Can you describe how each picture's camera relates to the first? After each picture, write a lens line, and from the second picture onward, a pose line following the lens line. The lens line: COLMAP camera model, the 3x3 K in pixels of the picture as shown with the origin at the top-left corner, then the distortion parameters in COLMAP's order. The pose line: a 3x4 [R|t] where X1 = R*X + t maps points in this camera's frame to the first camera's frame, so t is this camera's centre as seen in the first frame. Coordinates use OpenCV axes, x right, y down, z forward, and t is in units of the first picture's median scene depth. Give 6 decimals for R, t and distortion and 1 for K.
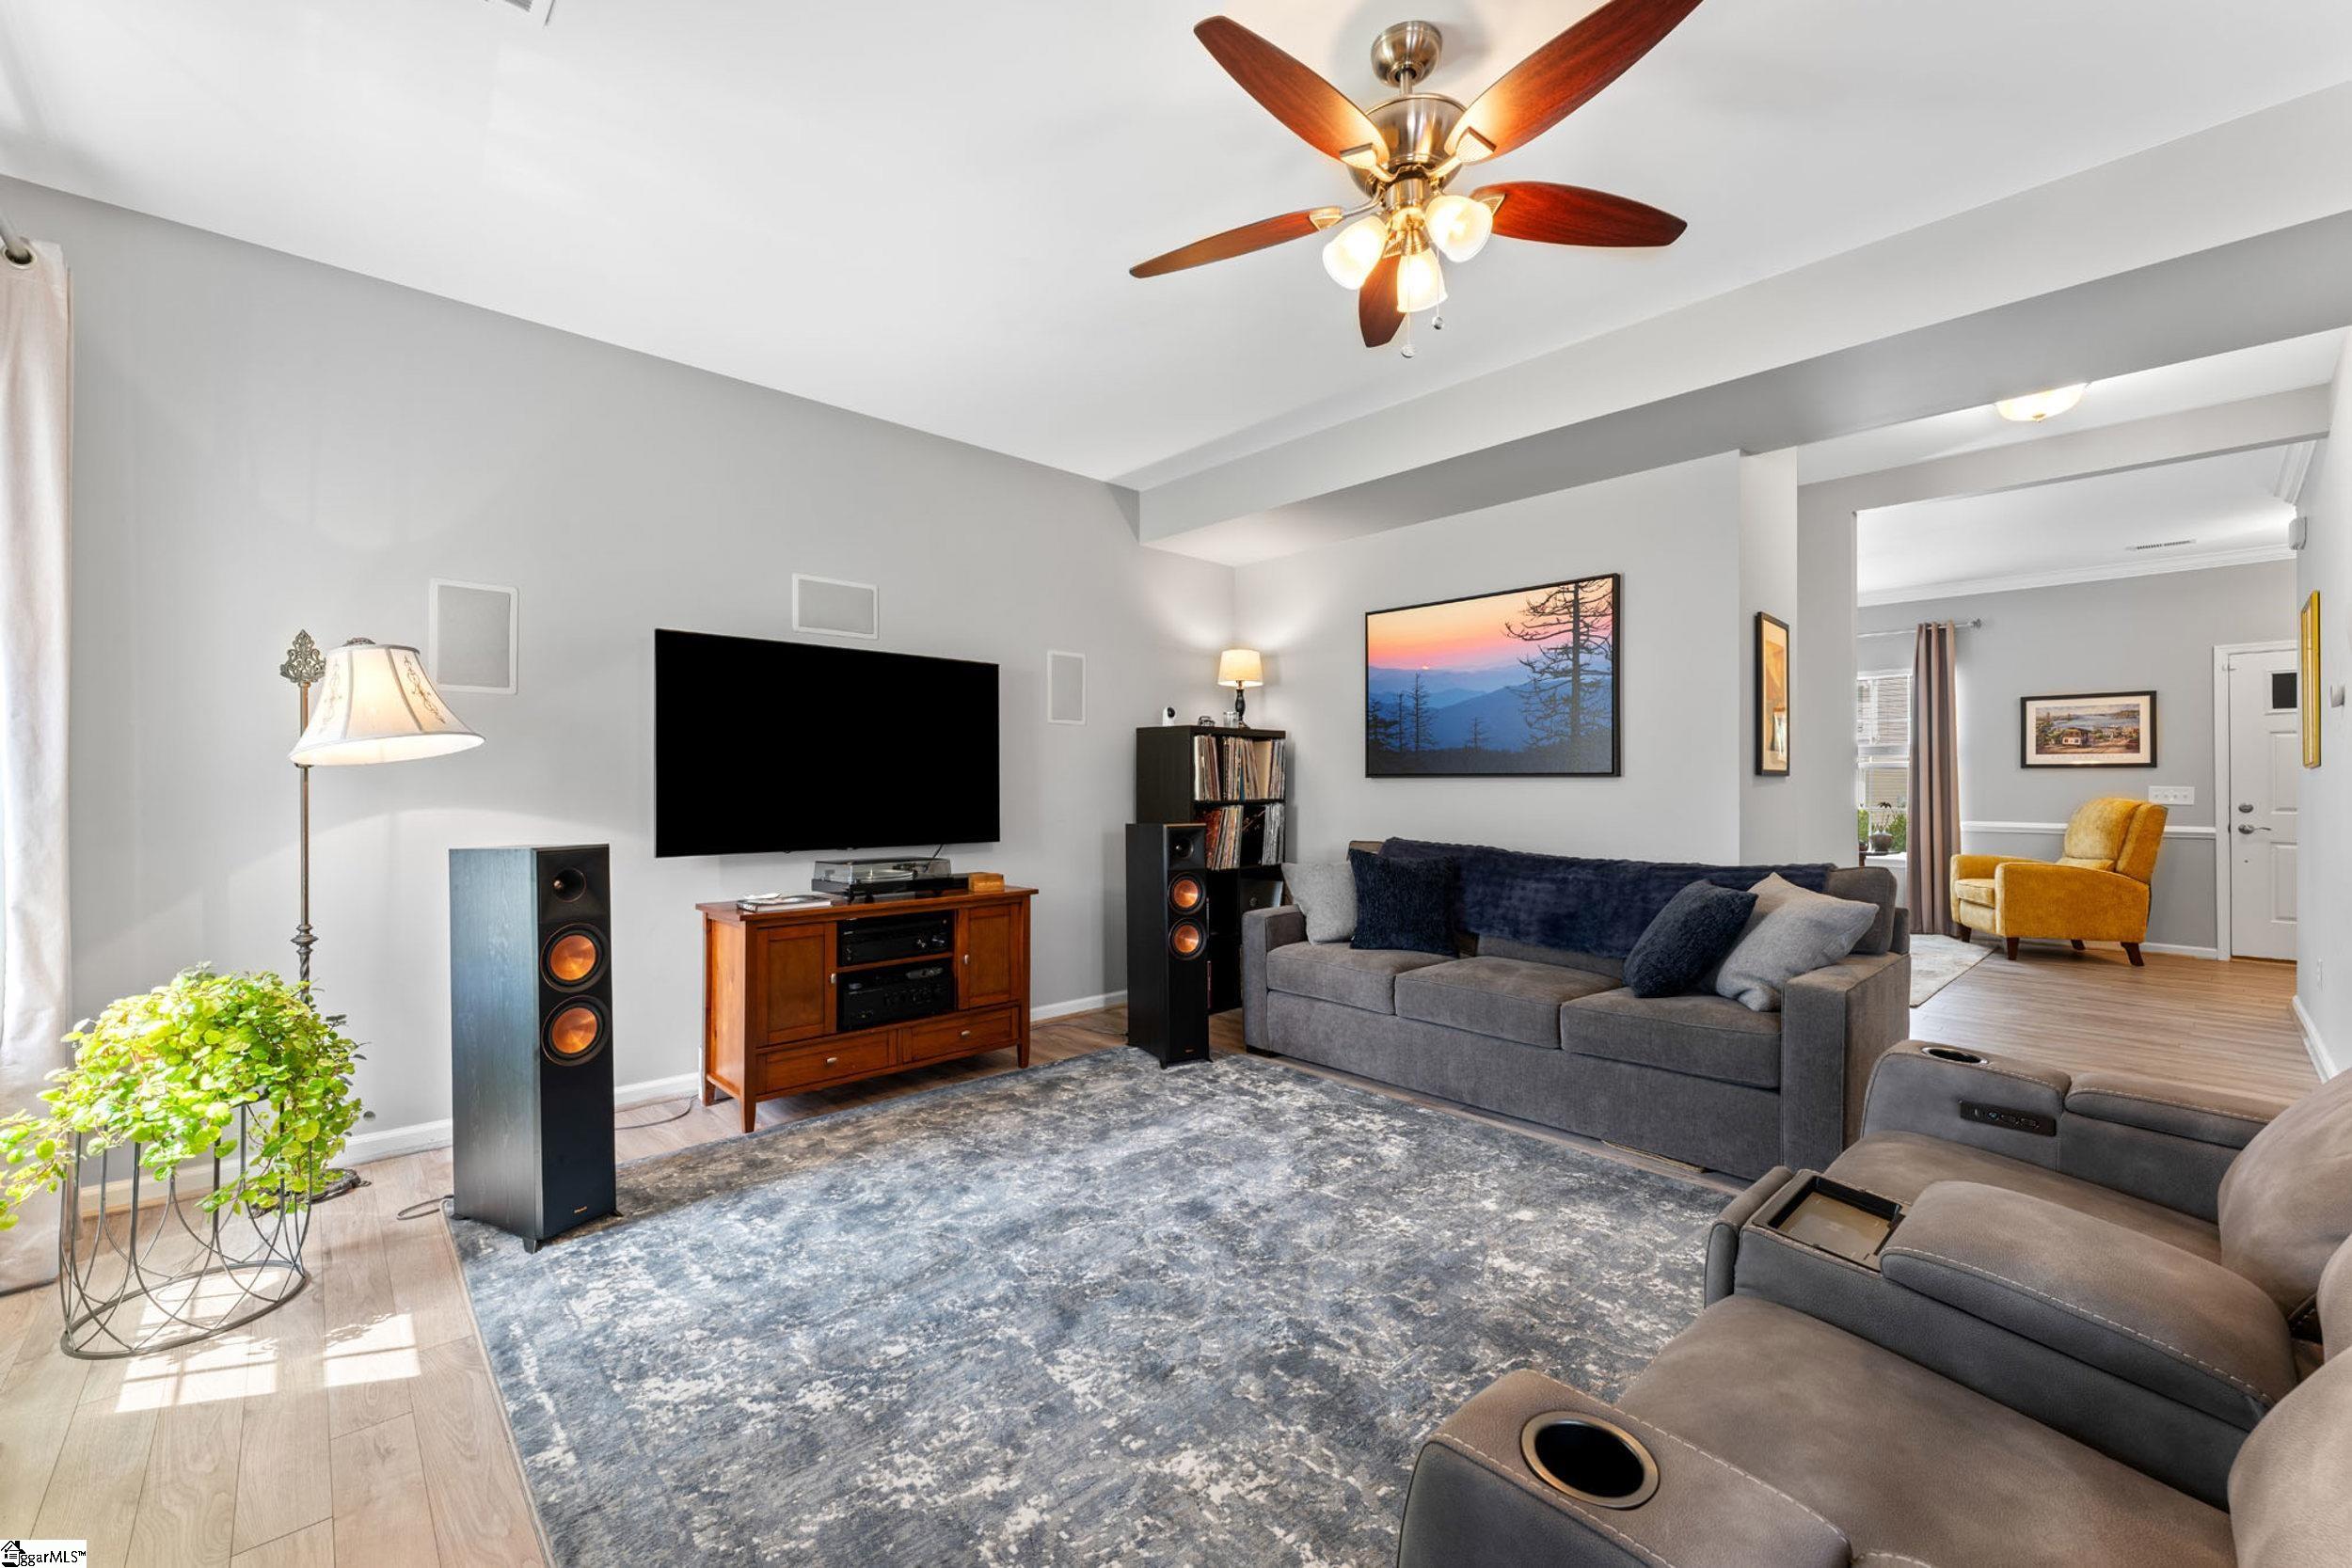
lens RADIAL K [[952.7, 0, 1173.6], [0, 952.7, 772.3], [0, 0, 1]] dist [0.000491, 0.000102]
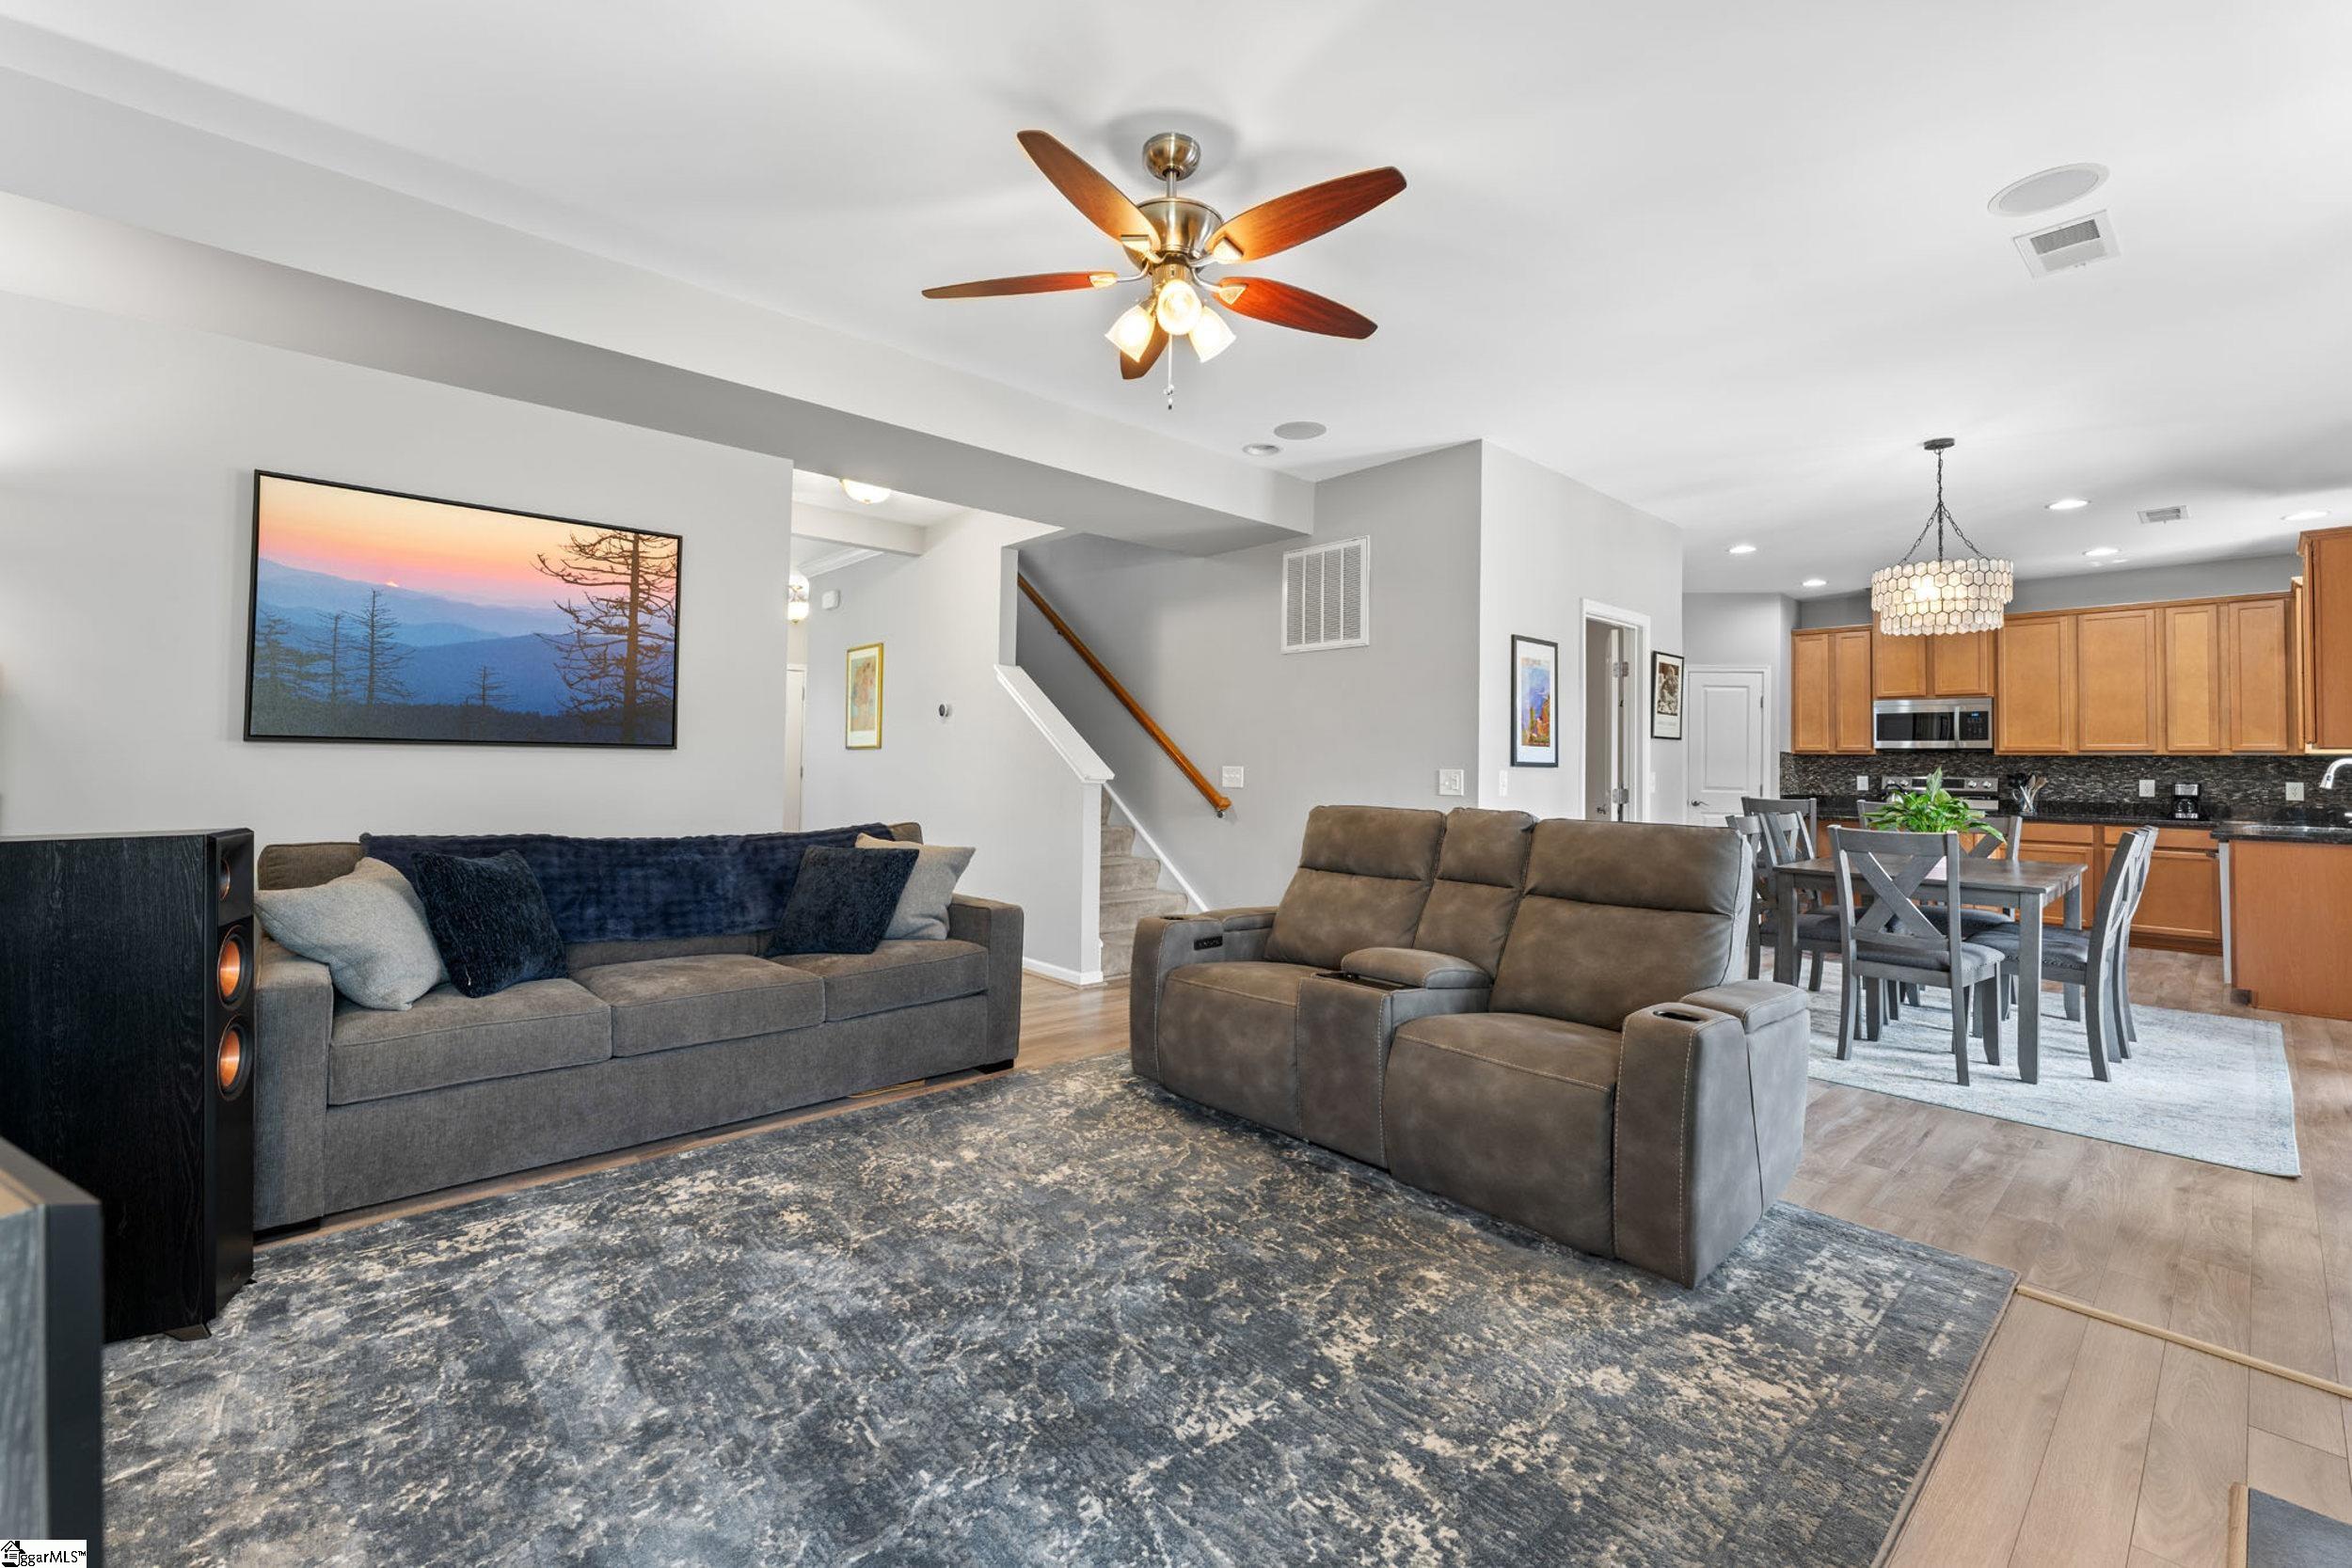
lens RADIAL K [[959.7, 0, 1169.0], [0, 959.7, 734.0], [0, 0, 1]] dist [0.000548, 0.000192]
pose [[0.023715, 0.030403, 0.999256, -0.580305], [-0.026798, 0.999198, -0.029766, 0.005639], [-0.999360, -0.026073, 0.024511, 0.586981]]
